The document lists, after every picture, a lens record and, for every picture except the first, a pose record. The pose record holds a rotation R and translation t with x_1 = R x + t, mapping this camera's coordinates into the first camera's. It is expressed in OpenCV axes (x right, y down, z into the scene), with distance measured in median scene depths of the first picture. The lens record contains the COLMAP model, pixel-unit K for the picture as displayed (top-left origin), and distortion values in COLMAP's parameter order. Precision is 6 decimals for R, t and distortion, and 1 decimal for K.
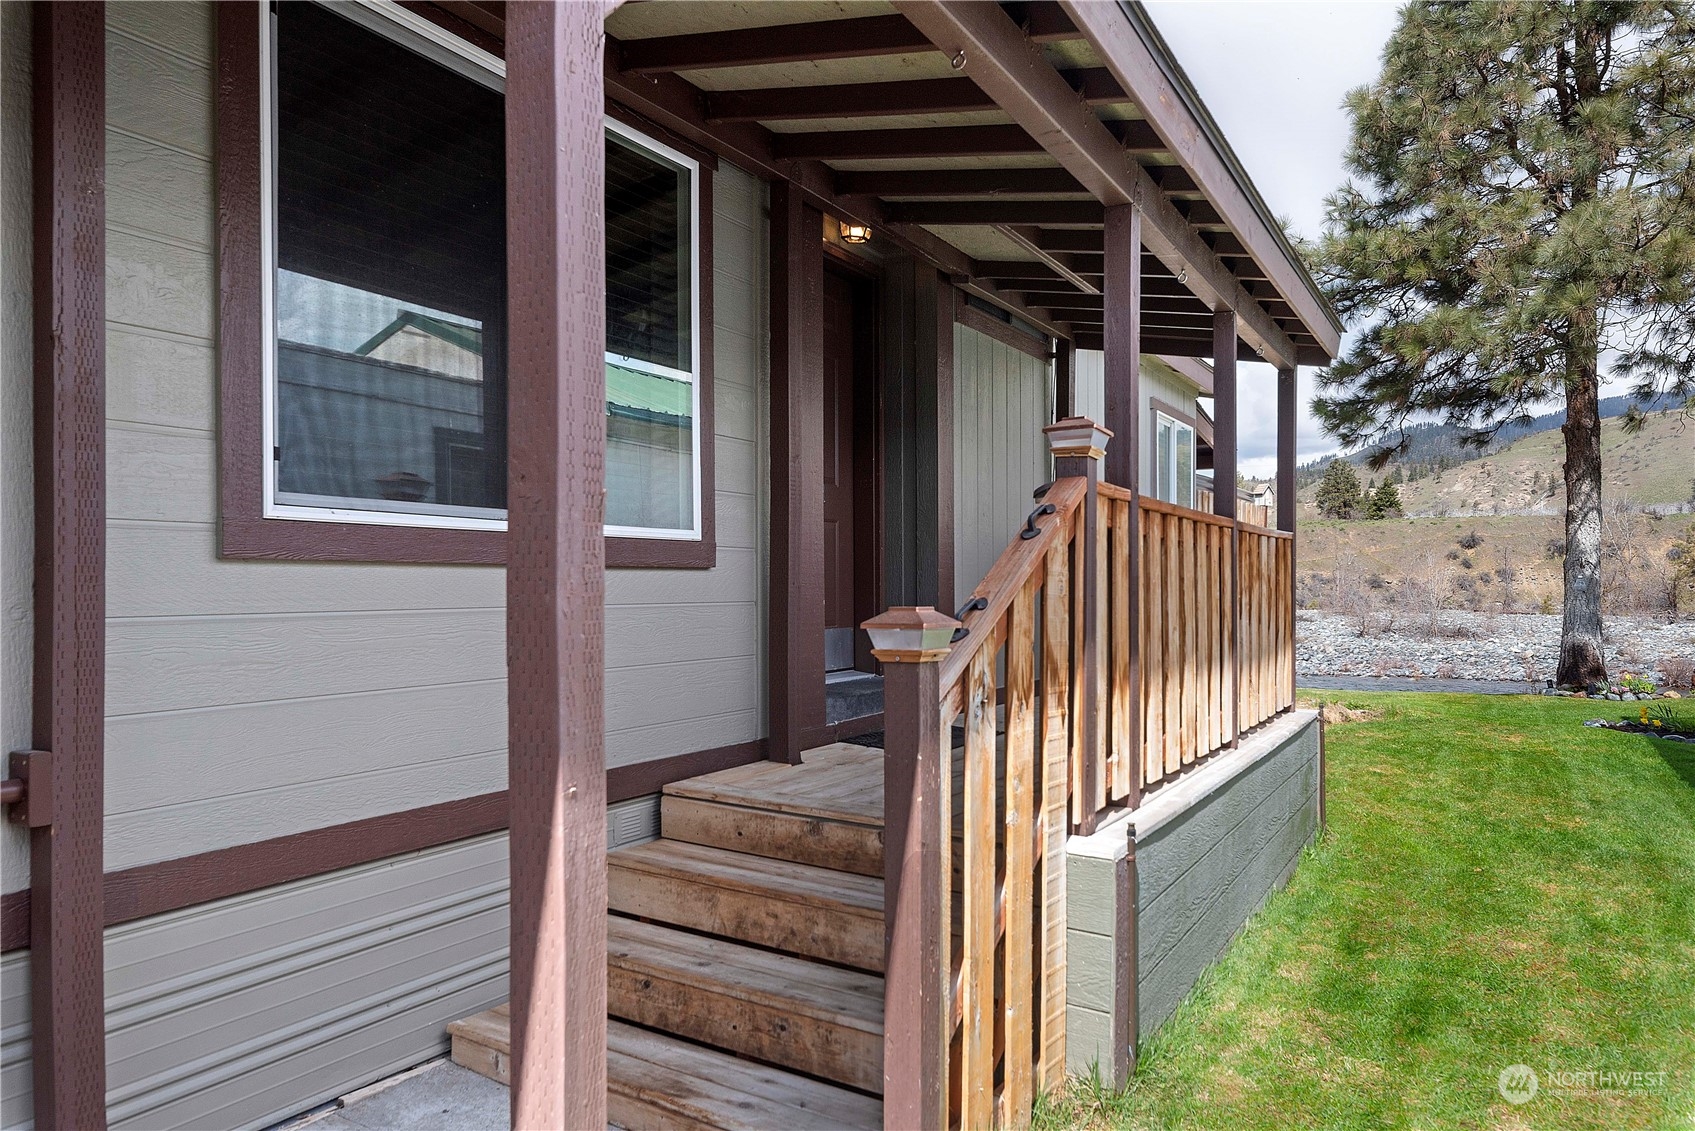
lens RADIAL K [[1102.4, 0, 840.9], [0, 1102.4, 591.0], [0, 0, 1]] dist [-0.002699, 0.000649]
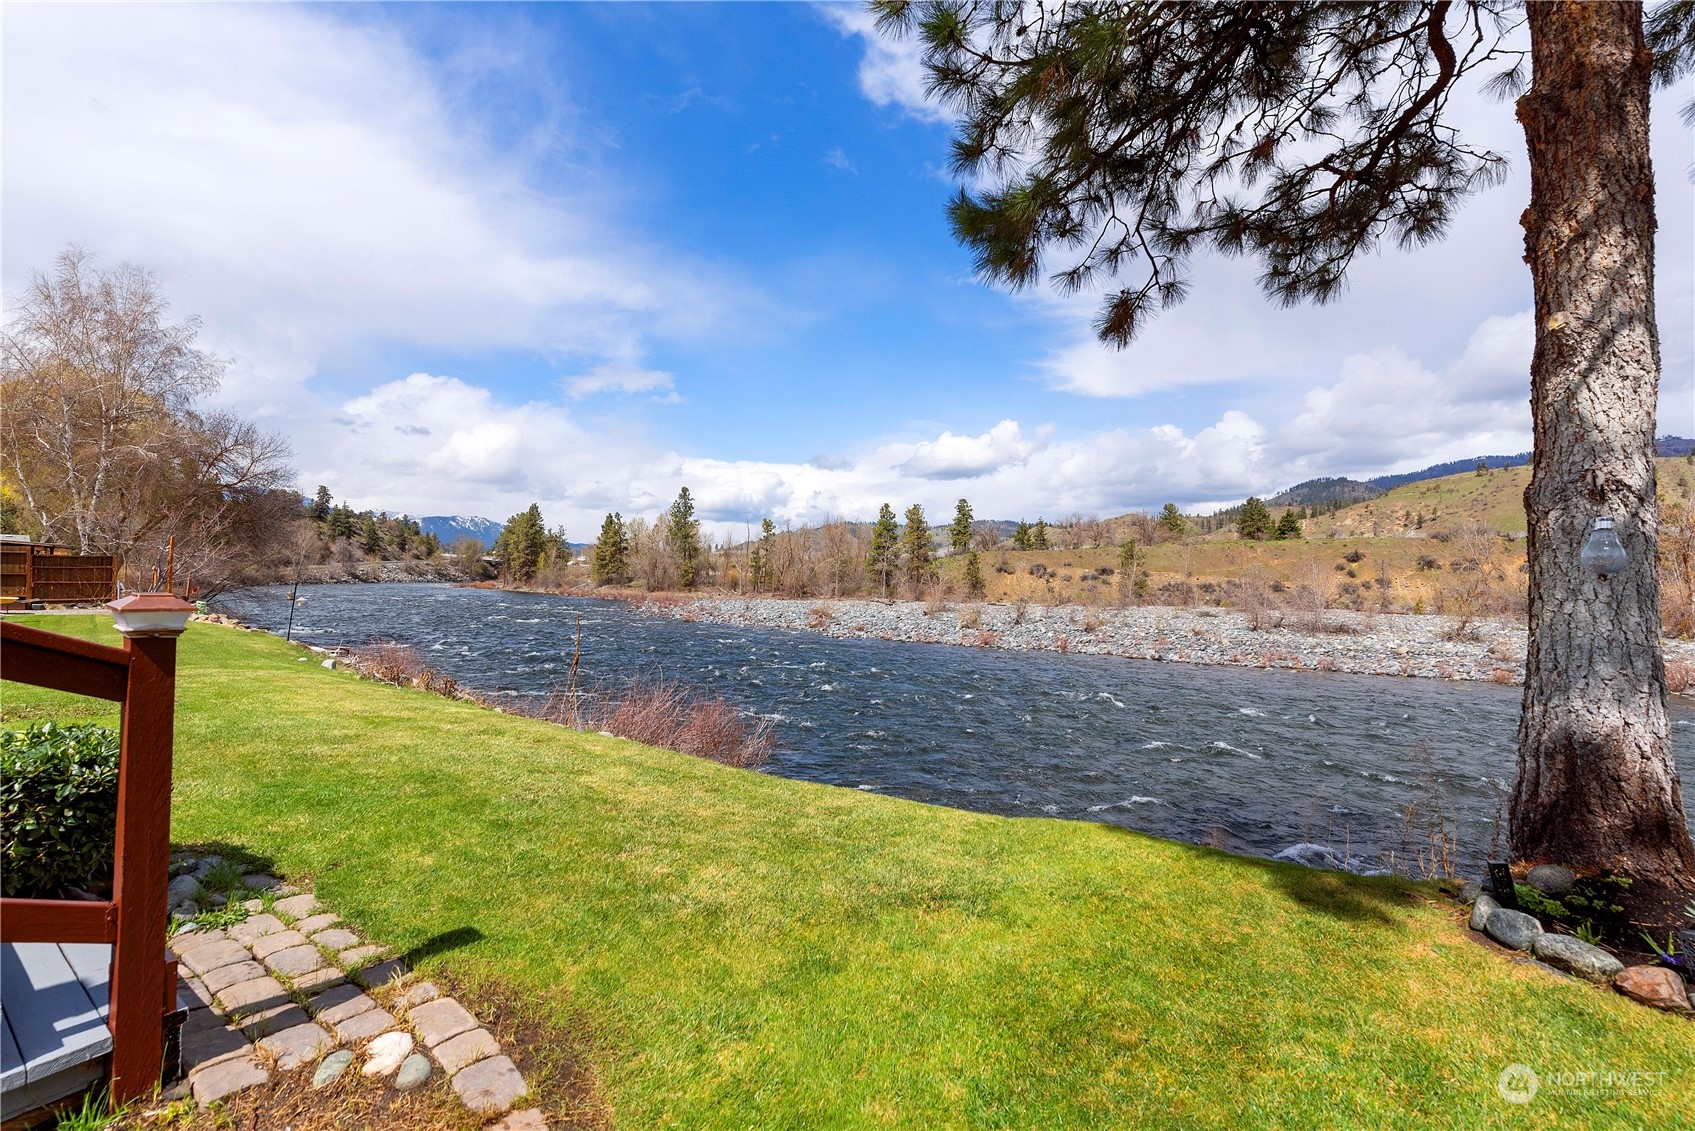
lens RADIAL K [[732.4, 0, 847.5], [0, 732.4, 565.5], [0, 0, 1]] dist [0.002445, 0.000576]
pose [[0.995947, 0.012549, -0.089063, 0.073550], [-0.015339, 0.999411, -0.030711, 0.001198], [0.088625, 0.031953, 0.995552, 0.119080]]
